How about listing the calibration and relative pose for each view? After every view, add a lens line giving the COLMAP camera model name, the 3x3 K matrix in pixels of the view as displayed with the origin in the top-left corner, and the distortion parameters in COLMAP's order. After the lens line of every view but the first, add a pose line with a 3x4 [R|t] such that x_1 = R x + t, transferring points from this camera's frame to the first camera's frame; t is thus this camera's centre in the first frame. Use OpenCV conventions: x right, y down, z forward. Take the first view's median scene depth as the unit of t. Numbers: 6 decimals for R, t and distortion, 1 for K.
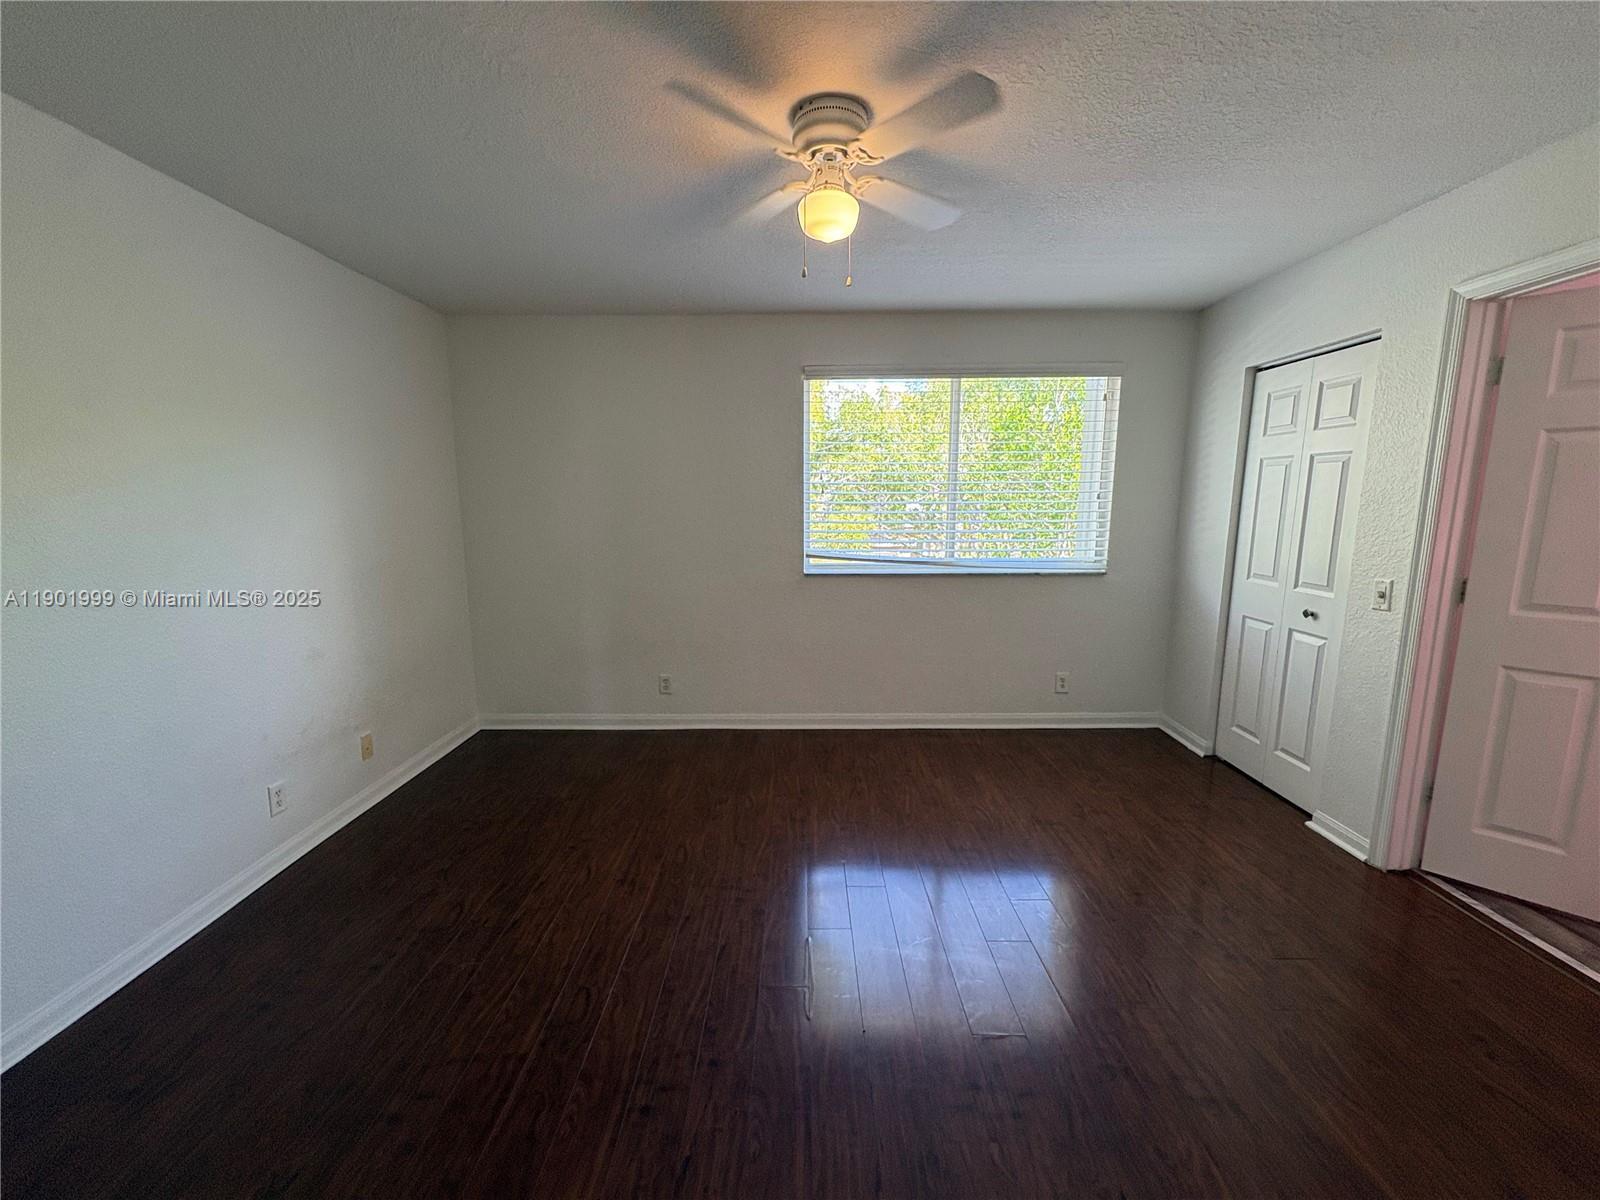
lens RADIAL K [[640.7, 0, 805.5], [0, 640.7, 596.4], [0, 0, 1]] dist [-0.004450, 0.000111]
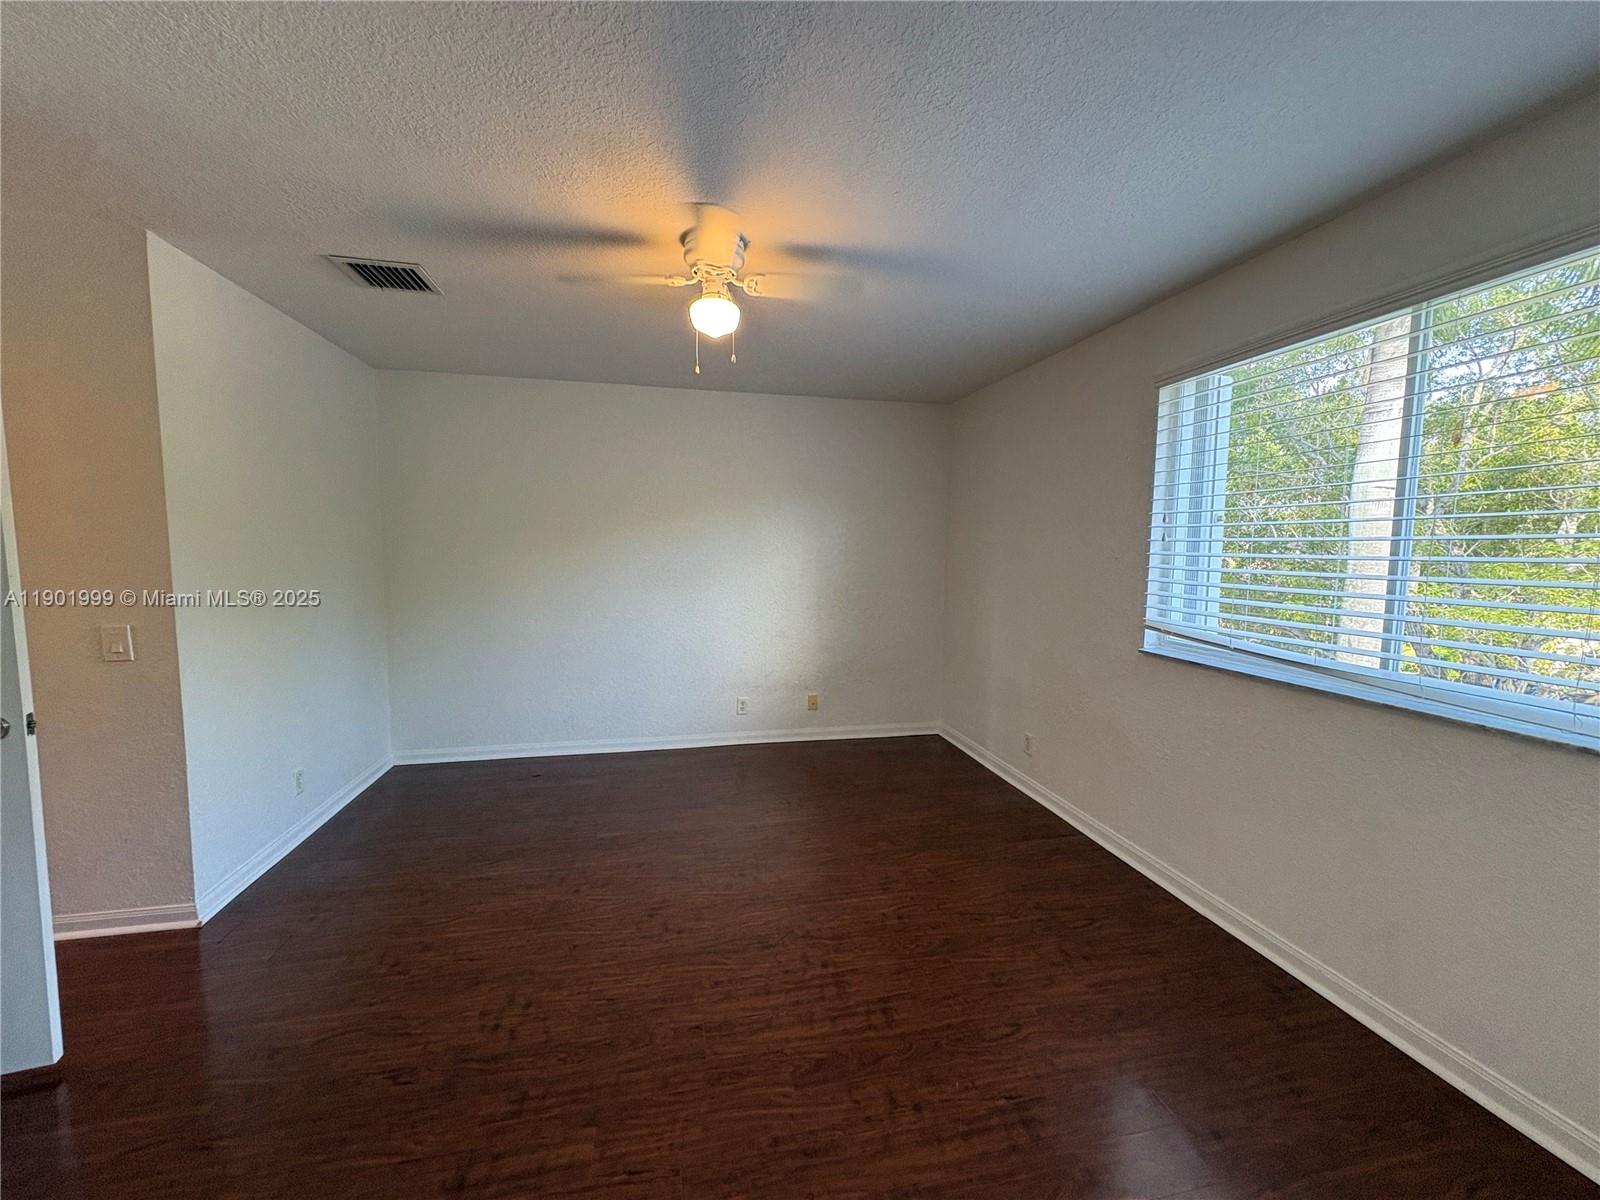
lens RADIAL K [[640.7, 0, 807.3], [0, 640.7, 603.6], [0, 0, 1]] dist [-0.004450, 0.000111]
pose [[0.211797, 0.092482, -0.972928, 0.634672], [-0.155799, 0.985977, 0.059807, -0.074166], [0.964815, 0.138915, 0.223236, 0.469123]]
